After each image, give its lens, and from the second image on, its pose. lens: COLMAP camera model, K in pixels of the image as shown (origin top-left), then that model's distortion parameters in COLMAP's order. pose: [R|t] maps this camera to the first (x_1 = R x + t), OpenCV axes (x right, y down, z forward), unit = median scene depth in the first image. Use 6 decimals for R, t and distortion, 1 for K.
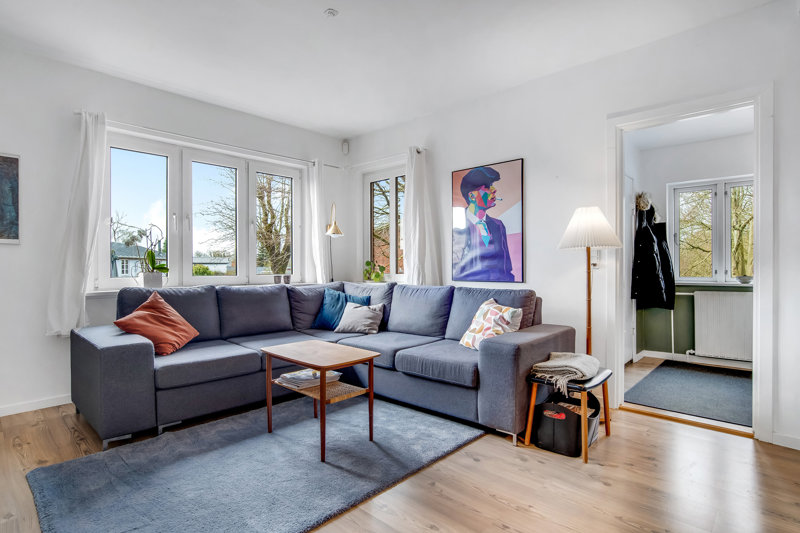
lens RADIAL K [[415.1, 0, 398.2], [0, 415.1, 272.4], [0, 0, 1]] dist [-0.031747, 0.003782]
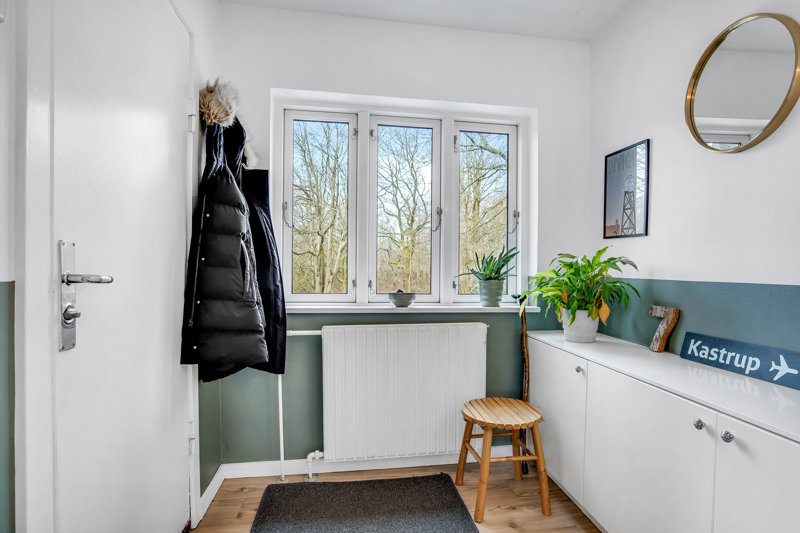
lens RADIAL K [[415.1, 0, 400.1], [0, 415.1, 271.4], [0, 0, 1]] dist [-0.031747, 0.003782]
pose [[0.622315, 0.006722, 0.782738, 0.413949], [-0.005238, 0.999976, -0.004424, -0.014816], [-0.782749, -0.001347, 0.622336, 0.642291]]
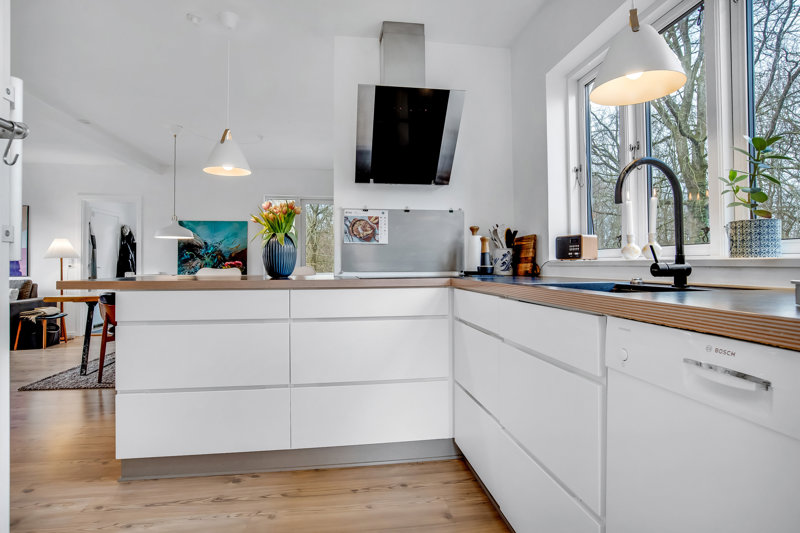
lens RADIAL K [[427.2, 0, 400.5], [0, 427.2, 262.7], [0, 0, 1]] dist [0.000731, 0.001856]
pose [[0.635235, 0.000358, 0.772319, -0.082400], [0.015270, 0.999799, -0.013023, 0.011385], [-0.772168, 0.020066, 0.635101, -1.148146]]
